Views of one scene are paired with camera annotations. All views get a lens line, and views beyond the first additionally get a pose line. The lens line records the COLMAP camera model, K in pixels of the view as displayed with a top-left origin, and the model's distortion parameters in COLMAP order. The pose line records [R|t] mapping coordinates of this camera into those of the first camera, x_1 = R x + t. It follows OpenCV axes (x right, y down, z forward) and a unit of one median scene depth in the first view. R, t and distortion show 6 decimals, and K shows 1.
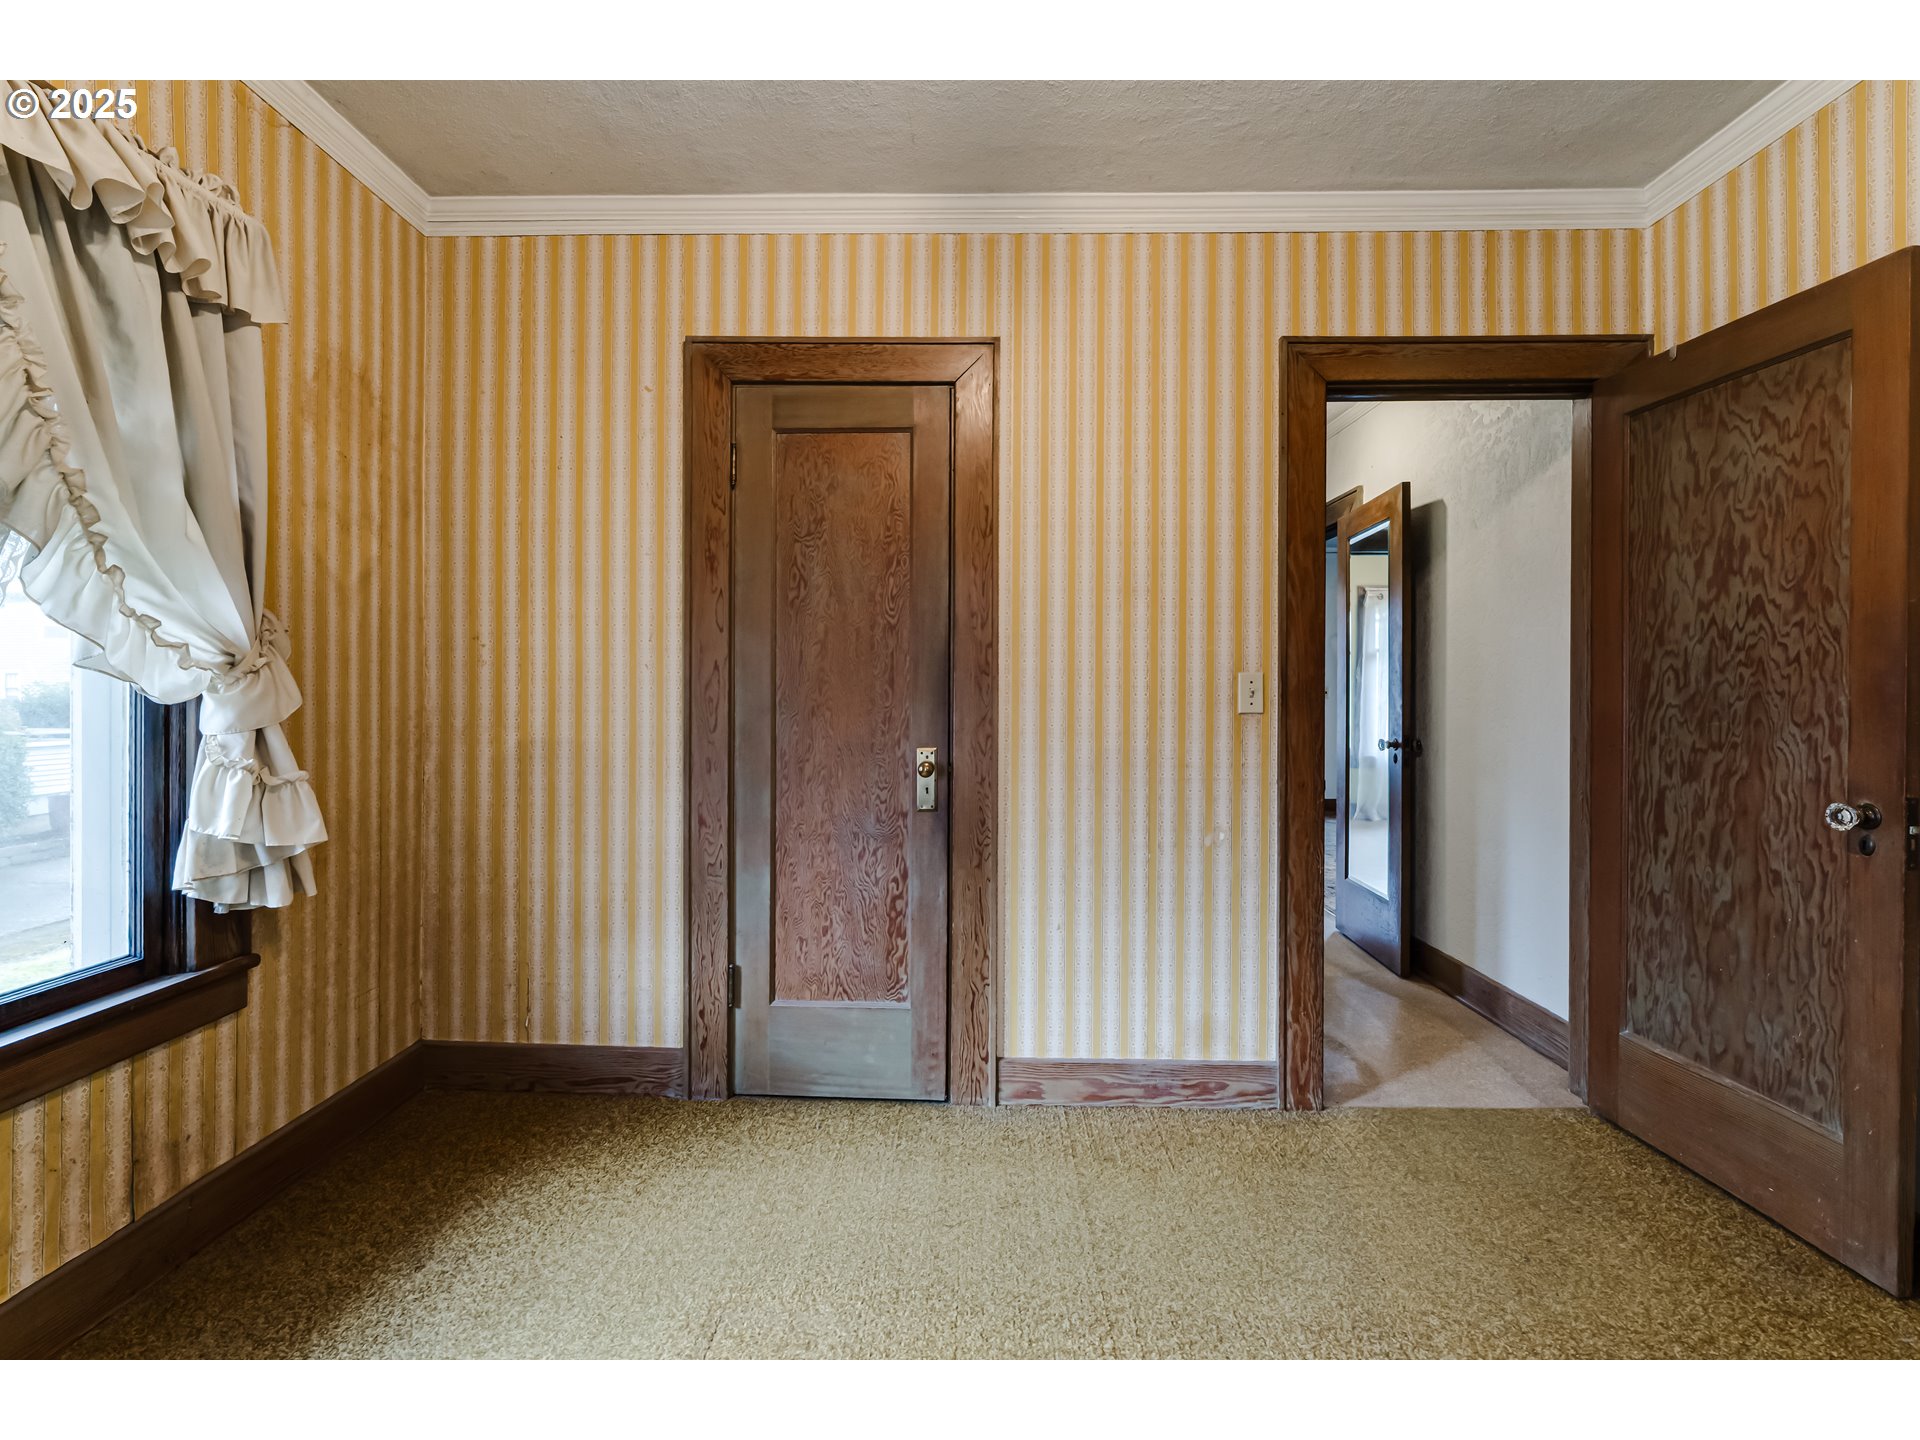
lens RADIAL K [[880.9, 0, 952.5], [0, 880.9, 690.4], [0, 0, 1]] dist [-0.007120, 0.002564]
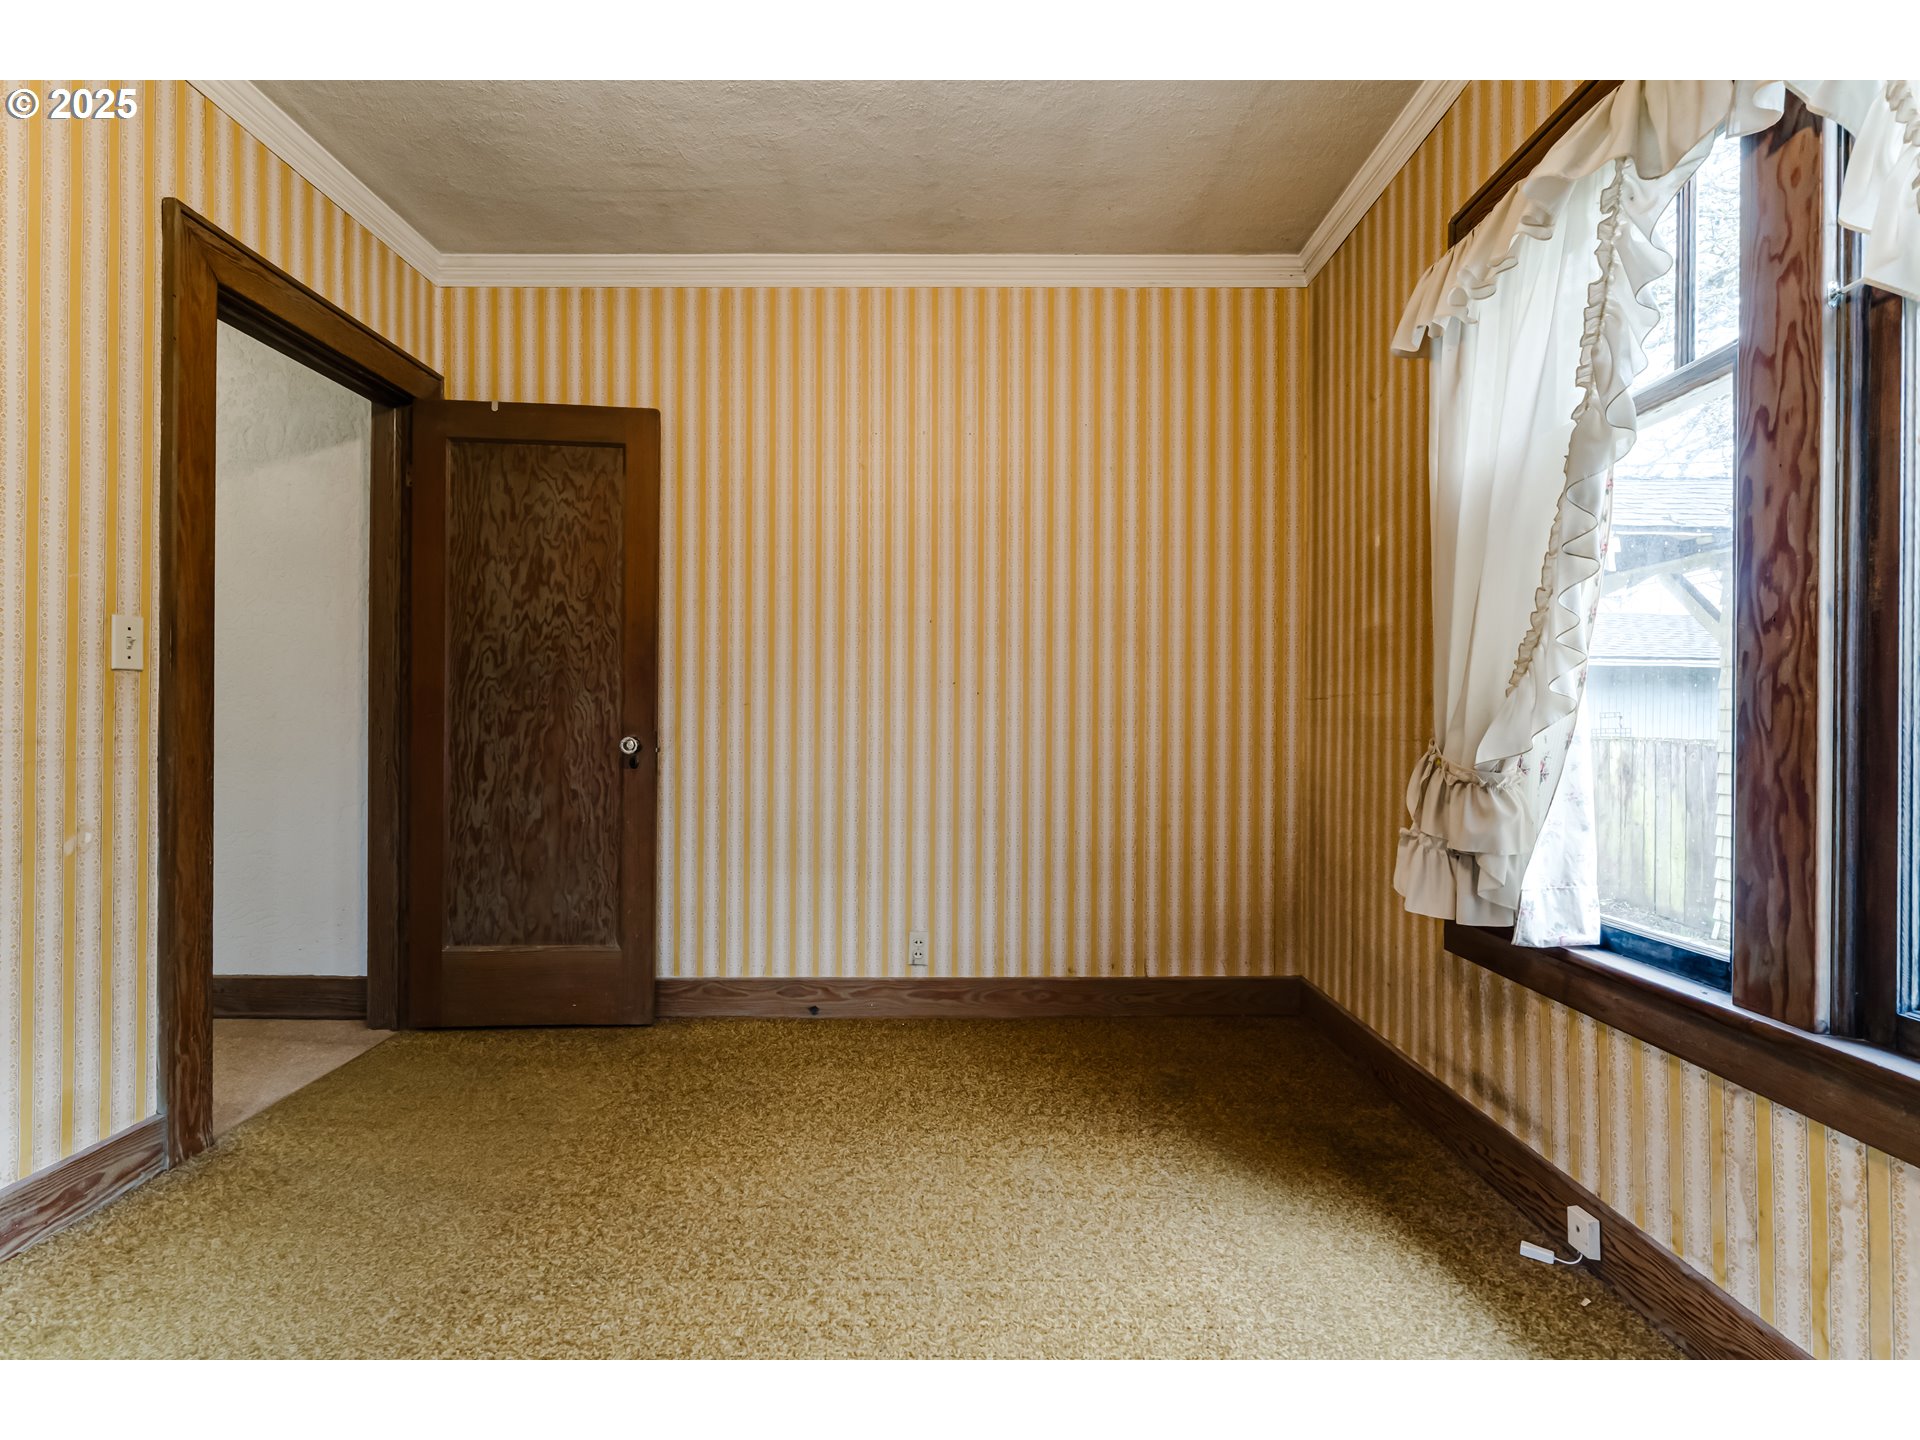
lens RADIAL K [[880.9, 0, 960.6], [0, 880.9, 722.9], [0, 0, 1]] dist [-0.007120, 0.002564]
pose [[-0.028552, -0.004613, 0.999582, -0.525844], [-0.005393, 0.999976, 0.004460, 0.078064], [-0.999578, -0.005263, -0.028576, 0.368648]]
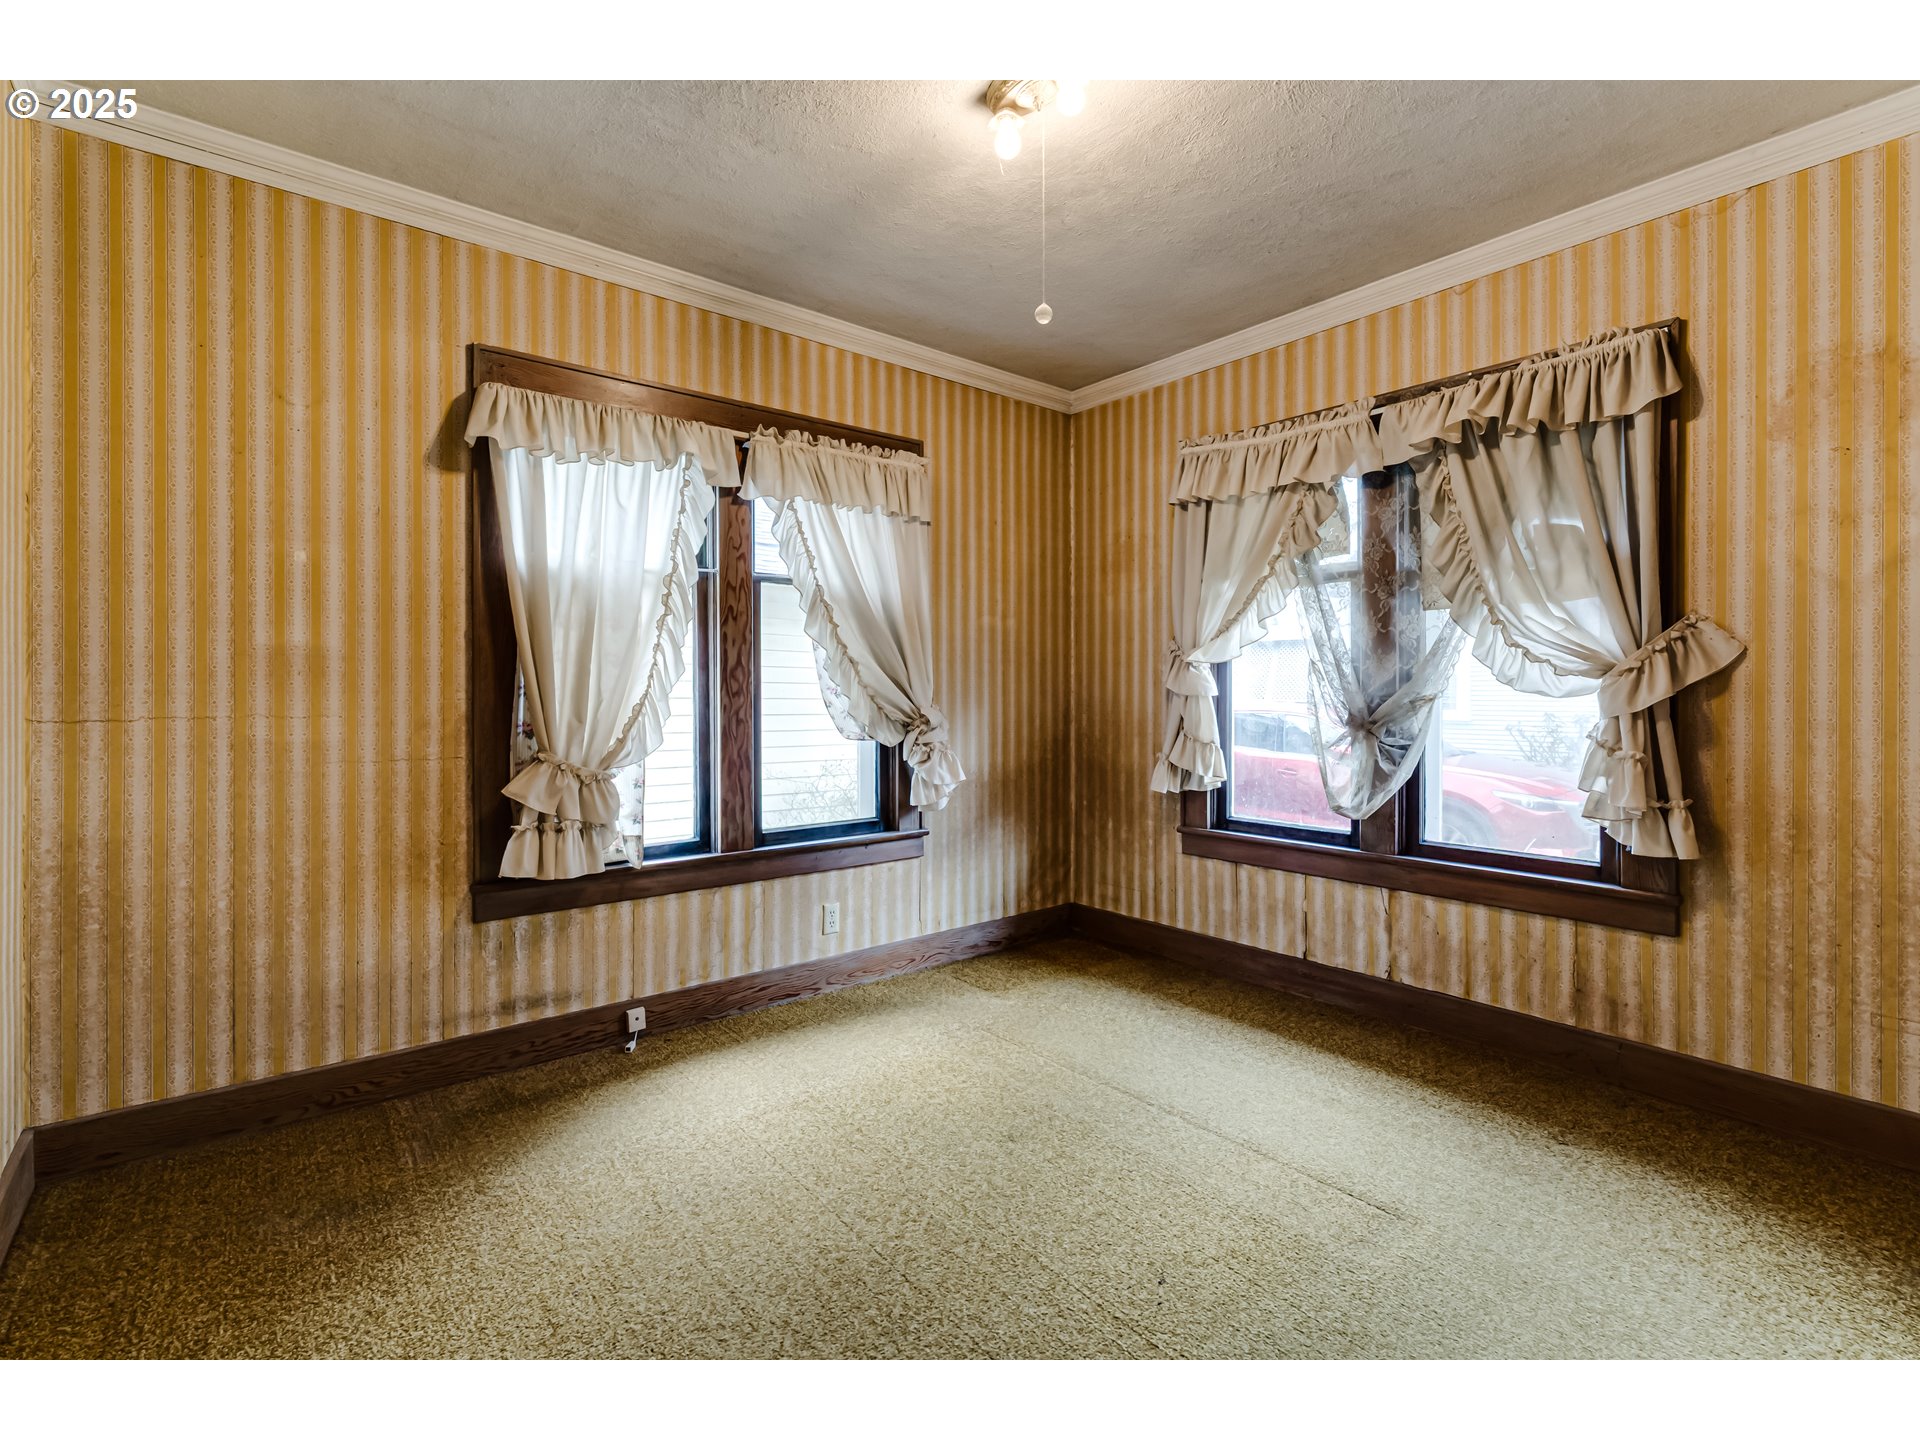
lens RADIAL K [[880.9, 0, 960.3], [0, 880.9, 700.8], [0, 0, 1]] dist [-0.007120, 0.002564]
pose [[-0.759986, 0.002343, -0.649935, 0.753903], [-0.001985, 0.999980, 0.005926, 0.011242], [0.649936, 0.005793, -0.759967, 1.192789]]
